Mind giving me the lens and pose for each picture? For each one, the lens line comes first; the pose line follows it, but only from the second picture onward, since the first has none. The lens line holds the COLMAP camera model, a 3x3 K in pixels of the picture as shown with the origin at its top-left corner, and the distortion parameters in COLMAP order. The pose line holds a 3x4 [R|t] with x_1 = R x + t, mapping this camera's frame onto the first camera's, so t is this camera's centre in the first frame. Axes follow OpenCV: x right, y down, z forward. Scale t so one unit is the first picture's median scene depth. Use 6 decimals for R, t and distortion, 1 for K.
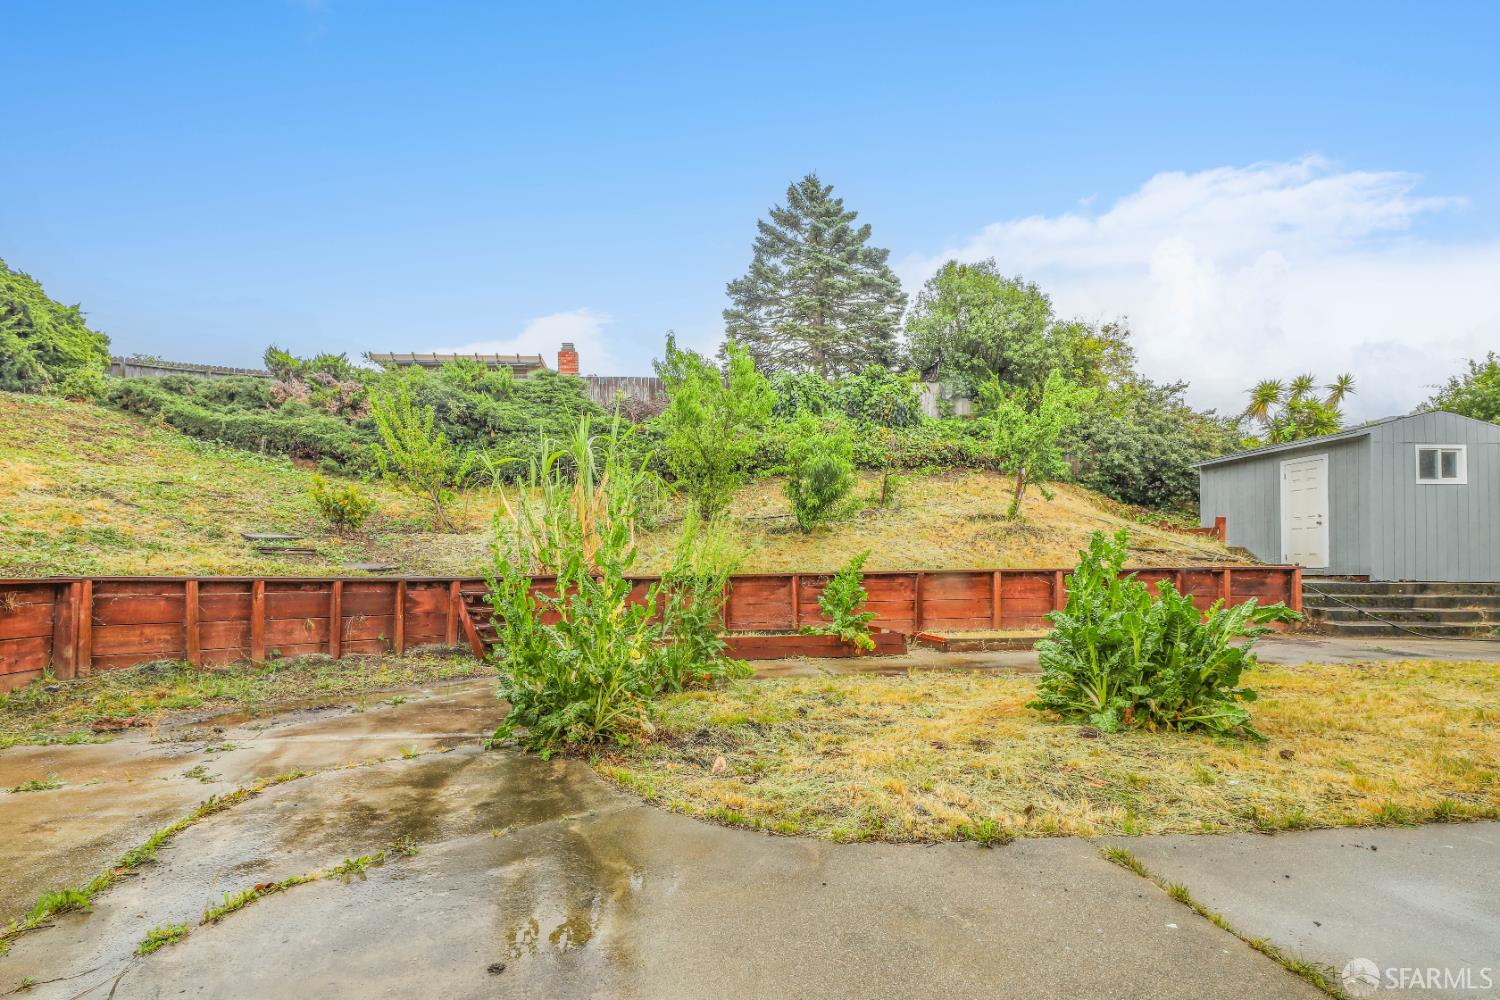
lens RADIAL K [[692.5, 0, 712.1], [0, 692.5, 566.8], [0, 0, 1]] dist [0.001770, 0.000981]
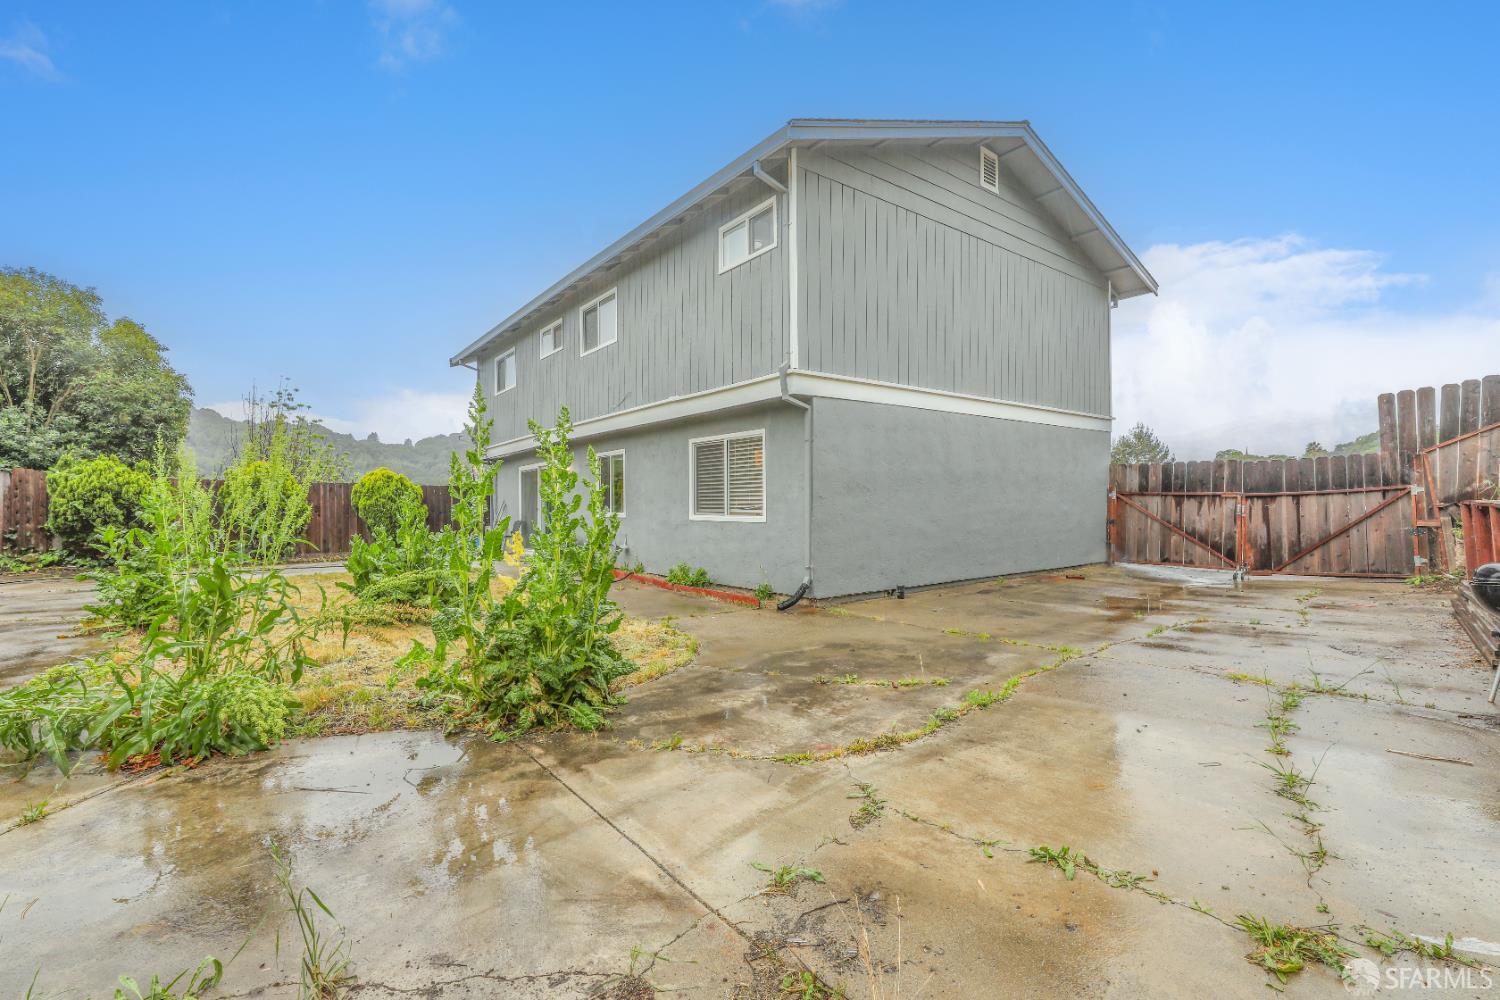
lens RADIAL K [[671.4, 0, 750.0], [0, 671.4, 500.0], [0, 0, 1]] dist [0.001150, 0.000557]
pose [[-0.539346, 0.019949, 0.841848, -0.398269], [0.006037, 0.999785, -0.019824, -0.000108], [-0.842063, -0.005610, -0.539350, 0.466007]]
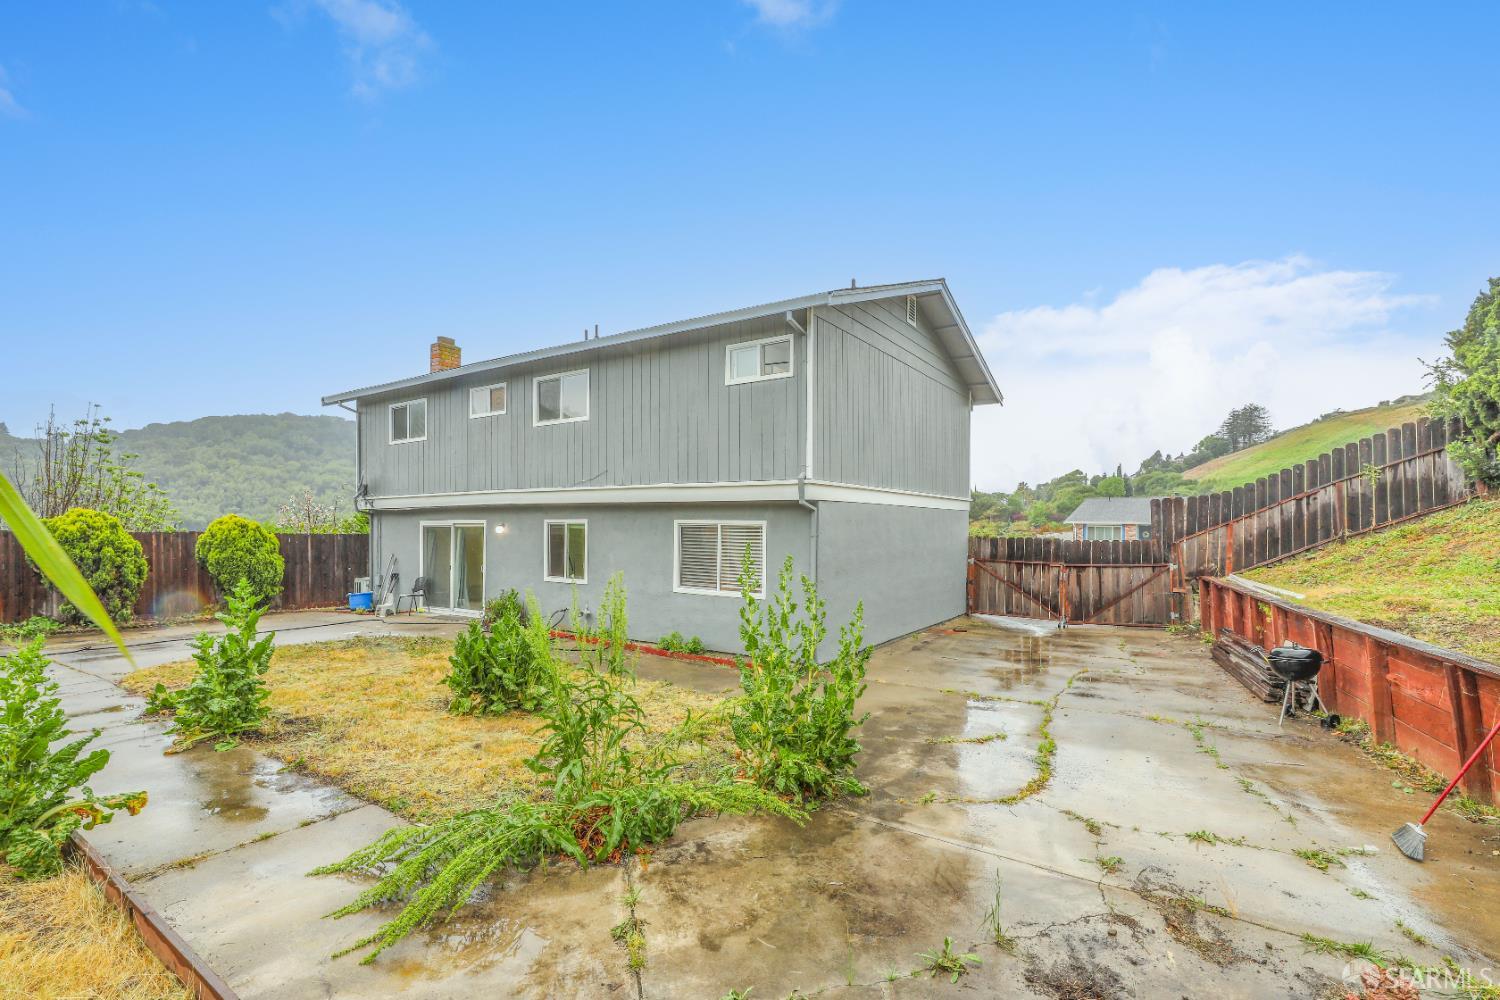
lens RADIAL K [[683.9, 0, 743.1], [0, 683.9, 521.6], [0, 0, 1]] dist [-0.000040, 0.000088]
pose [[-0.774465, 0.008626, 0.632558, -0.332058], [-0.005151, 0.999788, -0.019940, -0.070547], [-0.632596, -0.018701, -0.774256, 0.751596]]
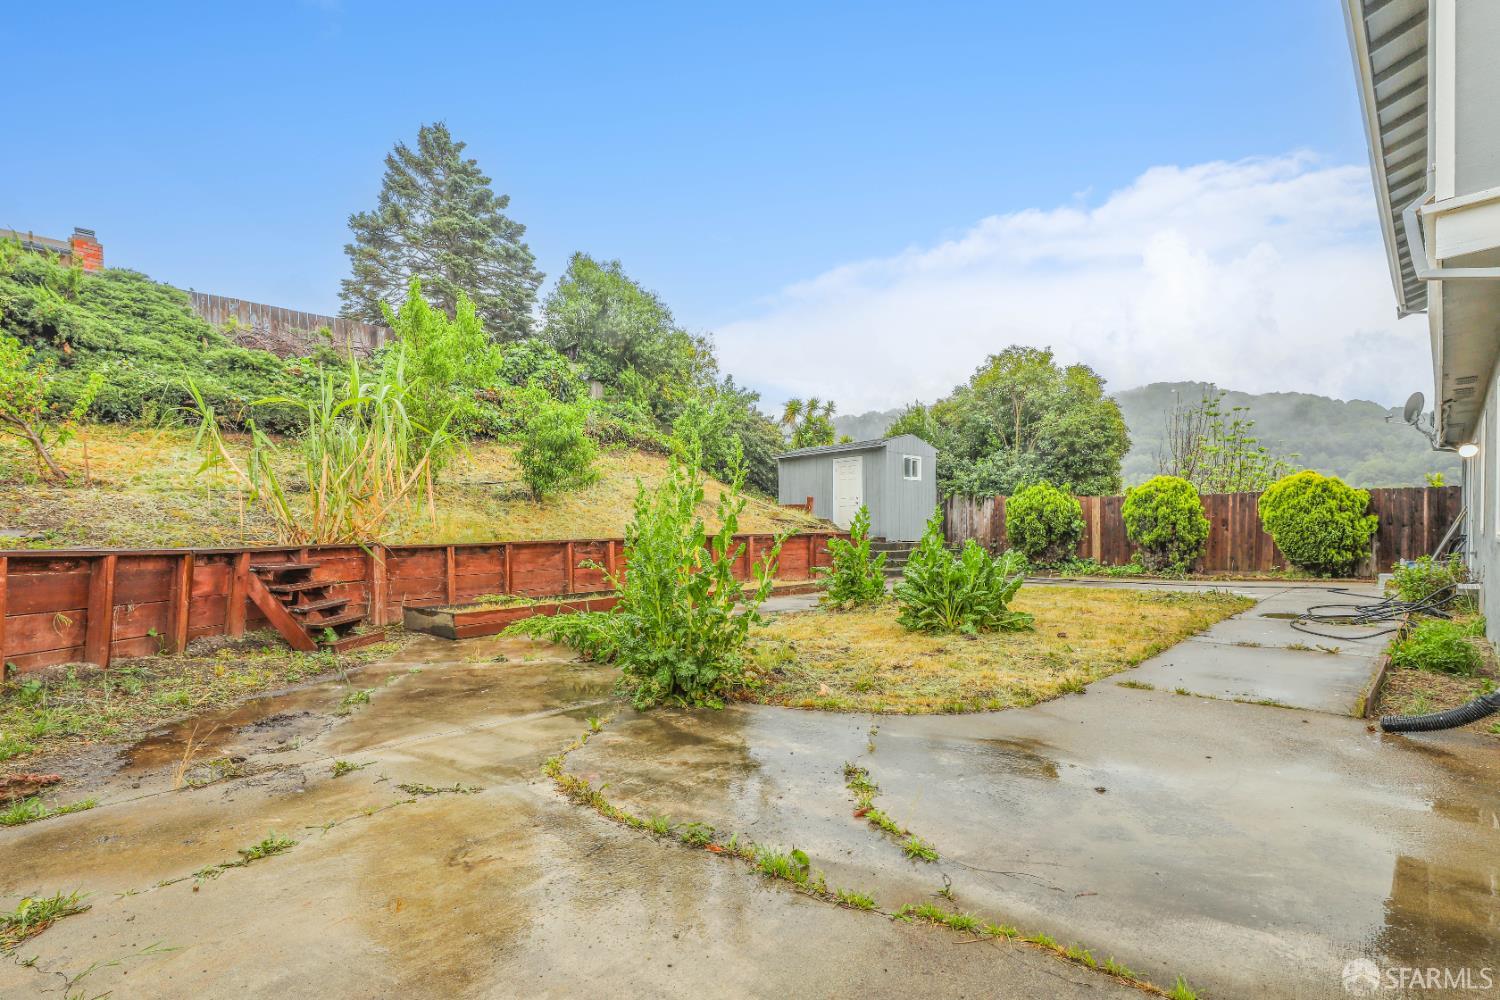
lens RADIAL K [[686.8, 0, 703.3], [0, 686.8, 541.4], [0, 0, 1]] dist [0.001299, 0.000466]
pose [[0.783830, -0.011356, 0.620871, -0.312320], [0.005530, 0.999921, 0.011308, 0.001079], [-0.620950, -0.005430, 0.783831, 0.056400]]
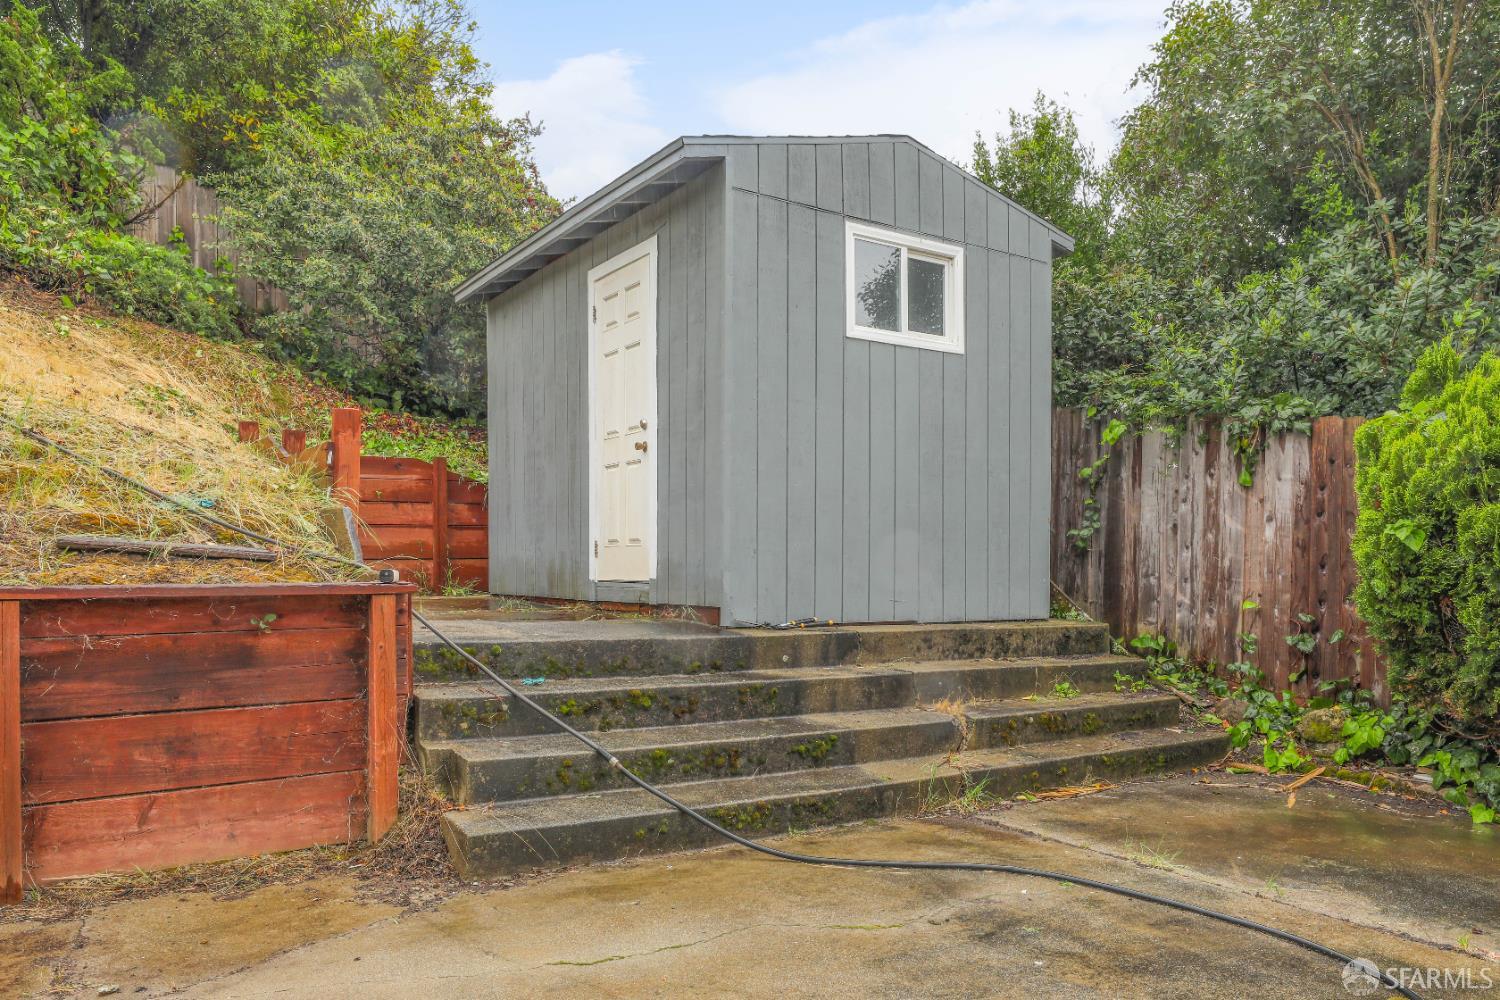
lens RADIAL K [[1071.0, 0, 748.0], [0, 1071.0, 580.6], [0, 0, 1]] dist [-0.004304, -0.002184]
pose [[0.872396, -0.001412, 0.488797, 0.710229], [-0.006219, 0.999883, 0.013988, -0.006953], [-0.488760, -0.015242, 0.872285, 0.560436]]
